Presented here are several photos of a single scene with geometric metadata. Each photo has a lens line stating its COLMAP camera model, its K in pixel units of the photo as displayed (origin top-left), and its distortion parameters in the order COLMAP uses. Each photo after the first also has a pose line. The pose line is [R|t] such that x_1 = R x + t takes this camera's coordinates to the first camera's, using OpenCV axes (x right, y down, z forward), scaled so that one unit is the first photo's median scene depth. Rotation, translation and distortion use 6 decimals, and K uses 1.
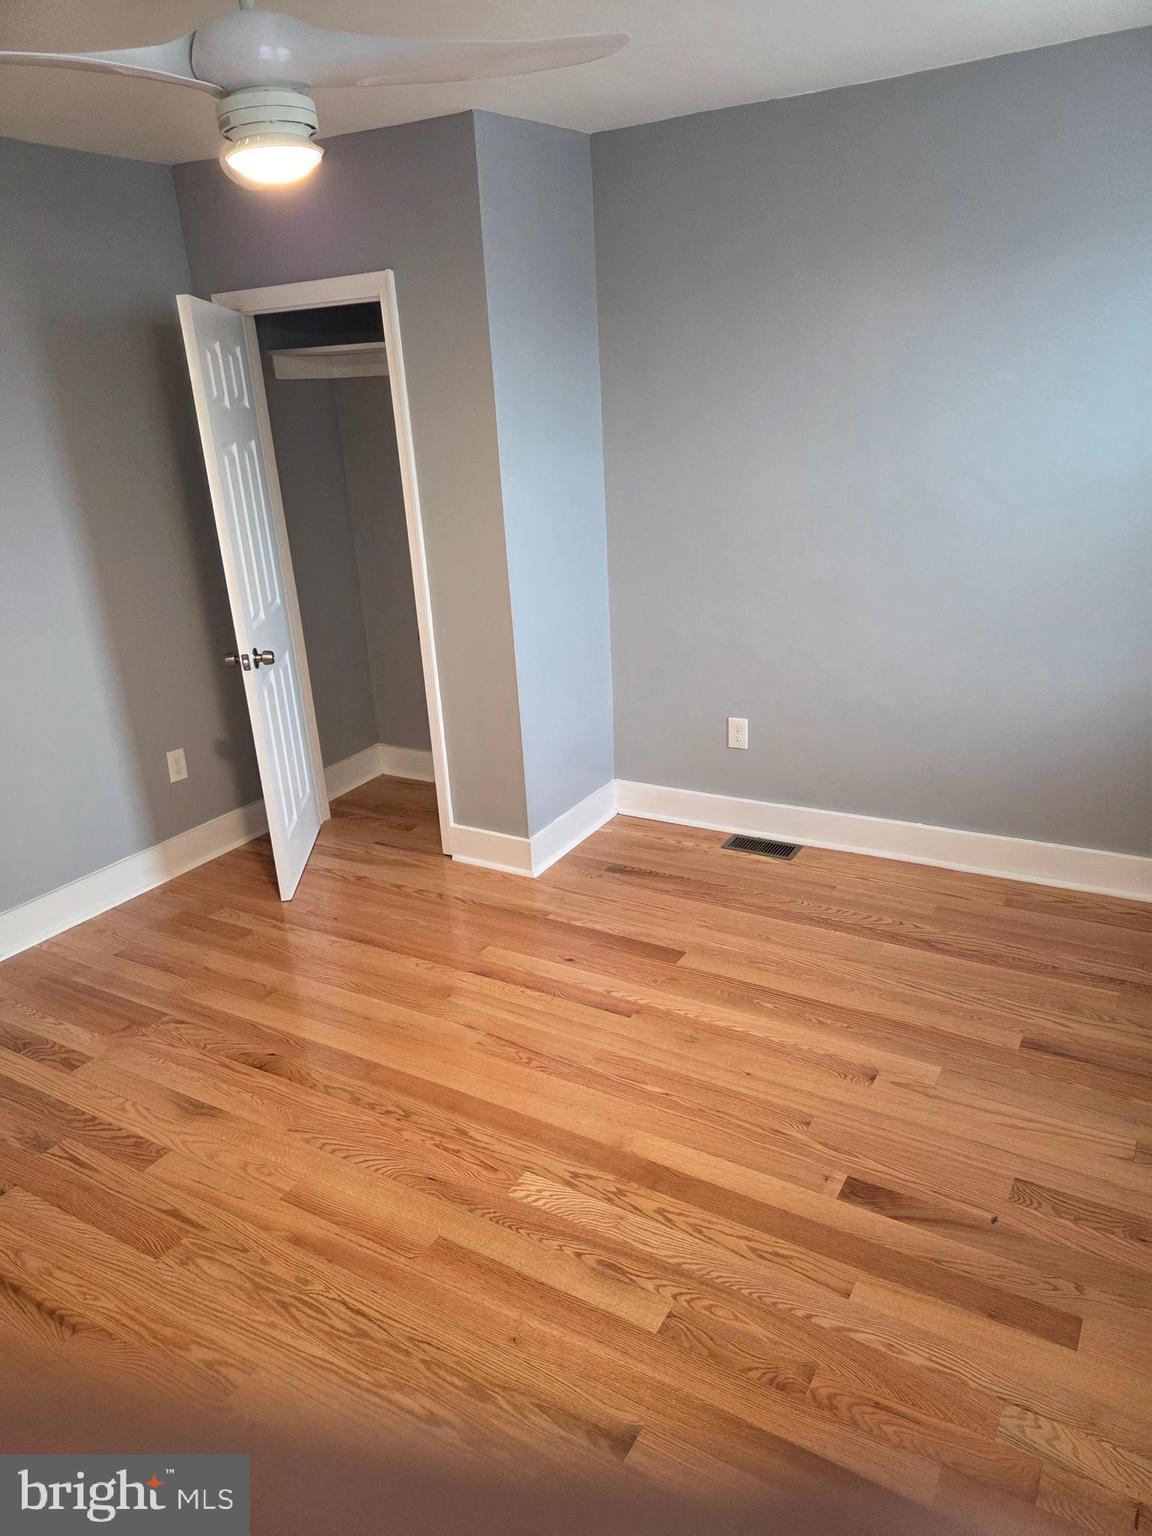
lens RADIAL K [[1029.7, 0, 612.9], [0, 1029.7, 789.3], [0, 0, 1]] dist [0.042669, -0.024237]
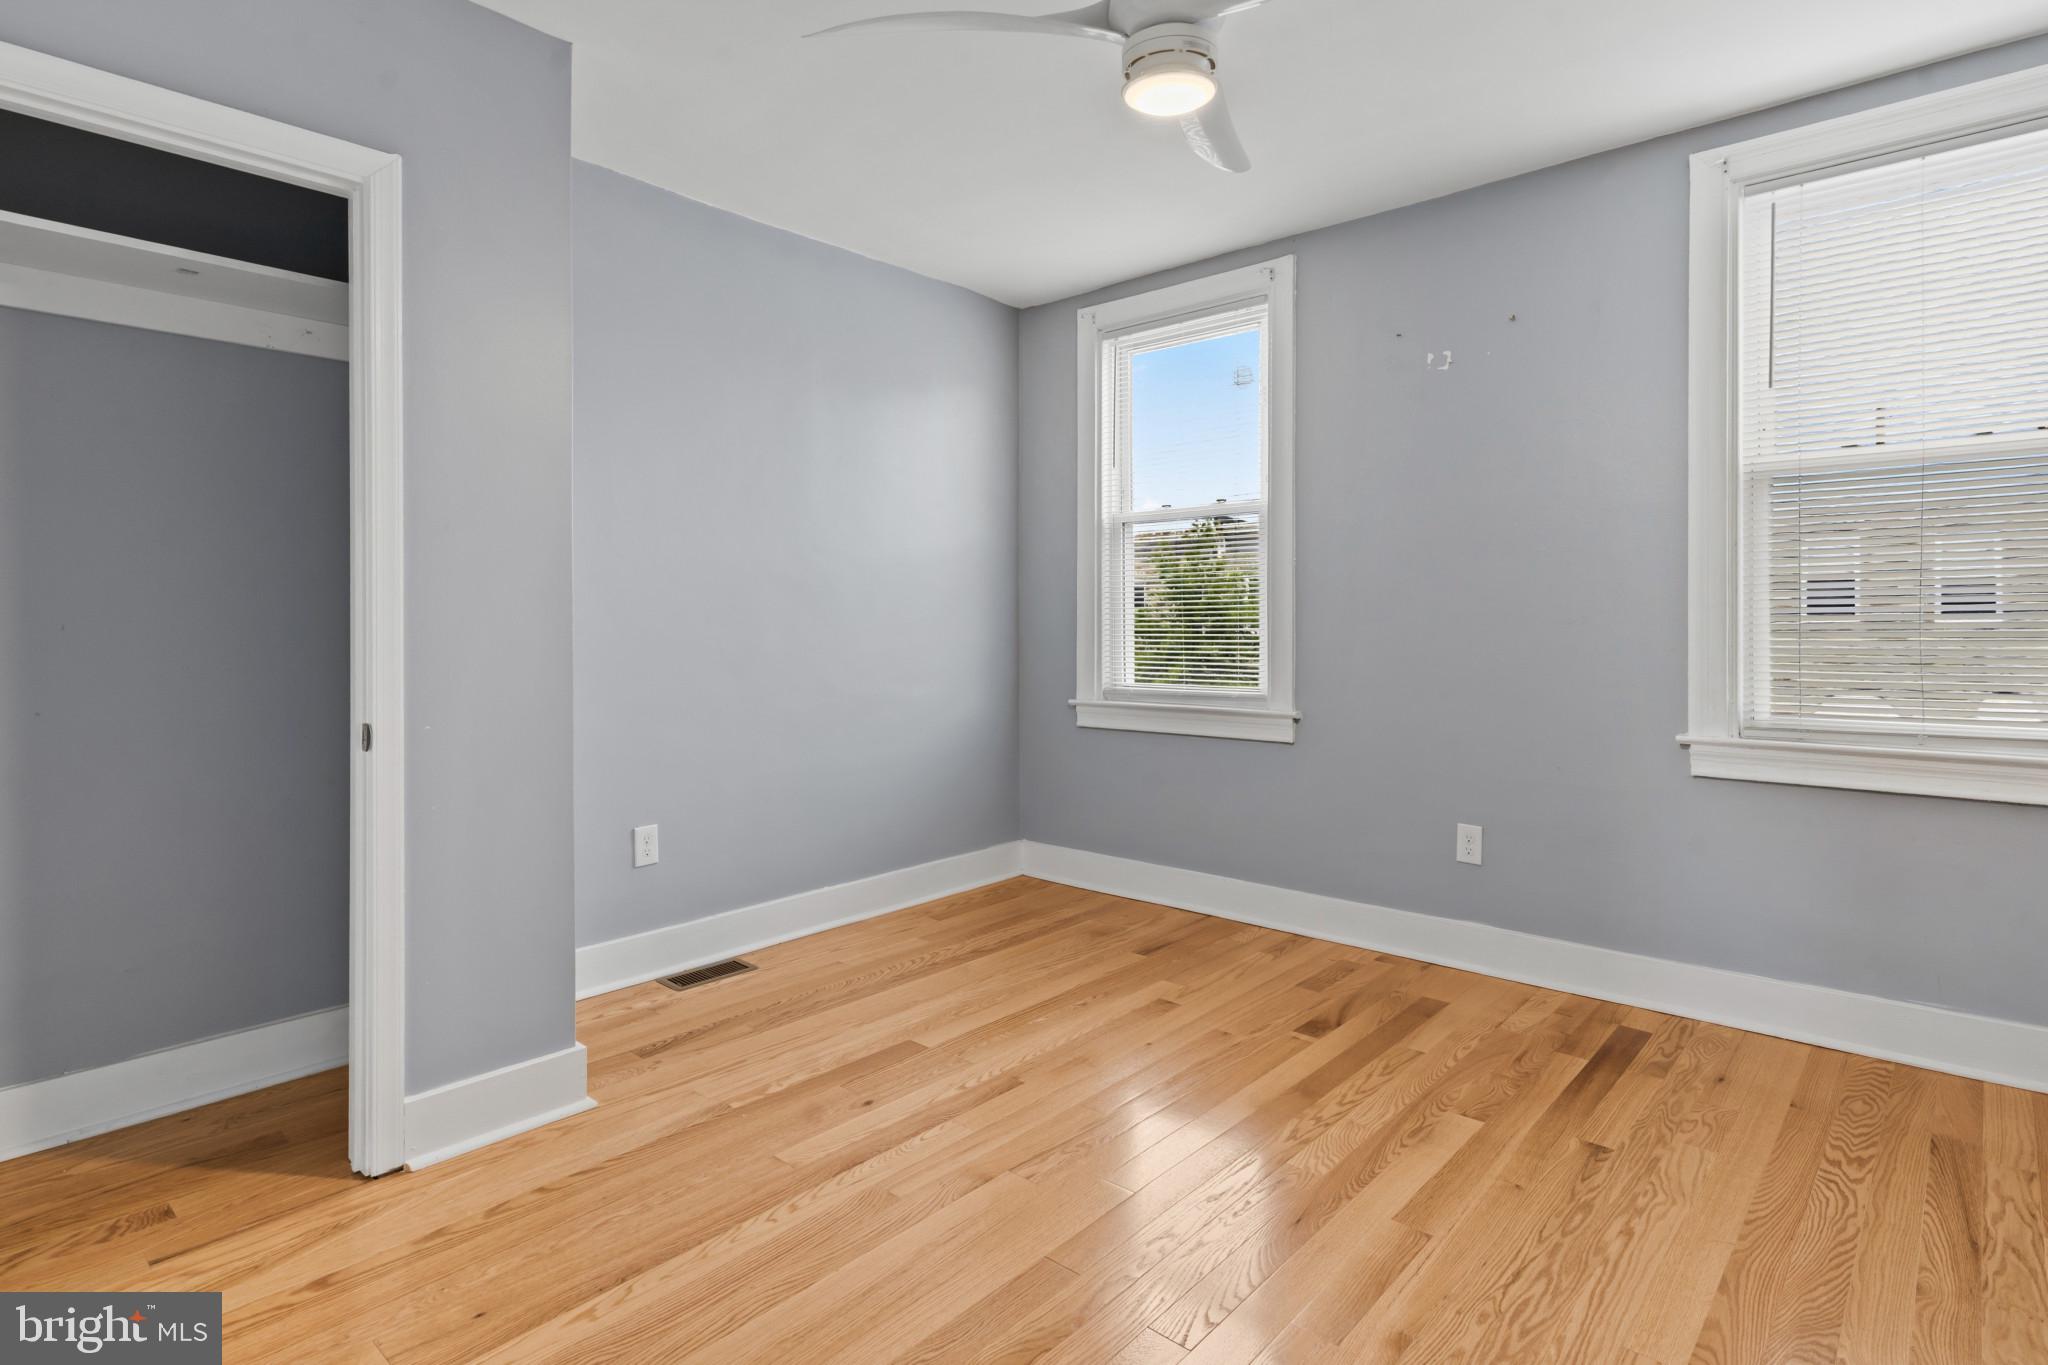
lens RADIAL K [[1061.4, 0, 1012.2], [0, 1061.4, 628.1], [0, 0, 1]] dist [0.001923, -0.001239]
pose [[0.209916, 0.035647, 0.977069, -0.684480], [0.340131, 0.934252, -0.107159, -0.029660], [-0.916649, 0.354826, 0.183990, 0.577685]]
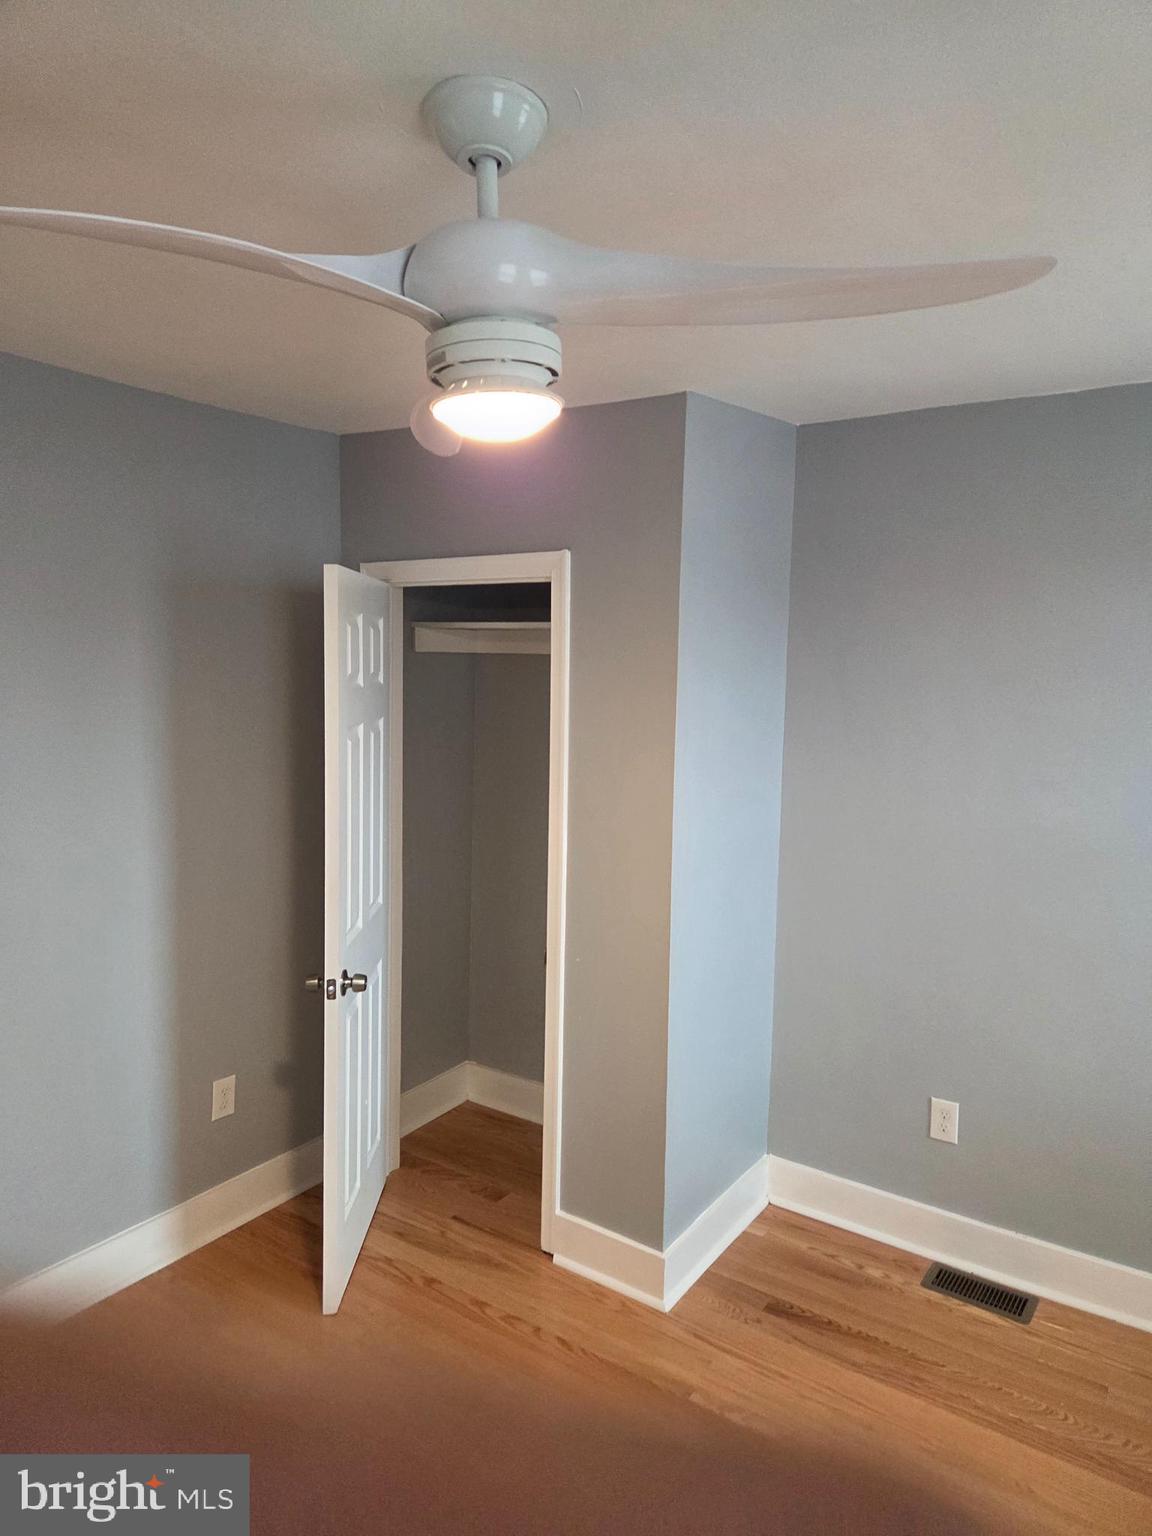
lens RADIAL K [[1029.7, 0, 612.5], [0, 1029.7, 744.0], [0, 0, 1]] dist [0.042669, -0.024237]
pose [[0.994583, 0.067118, -0.079370, -0.085963], [-0.086472, 0.957984, -0.273477, -0.097544], [0.057680, 0.278859, 0.958598, 0.193528]]
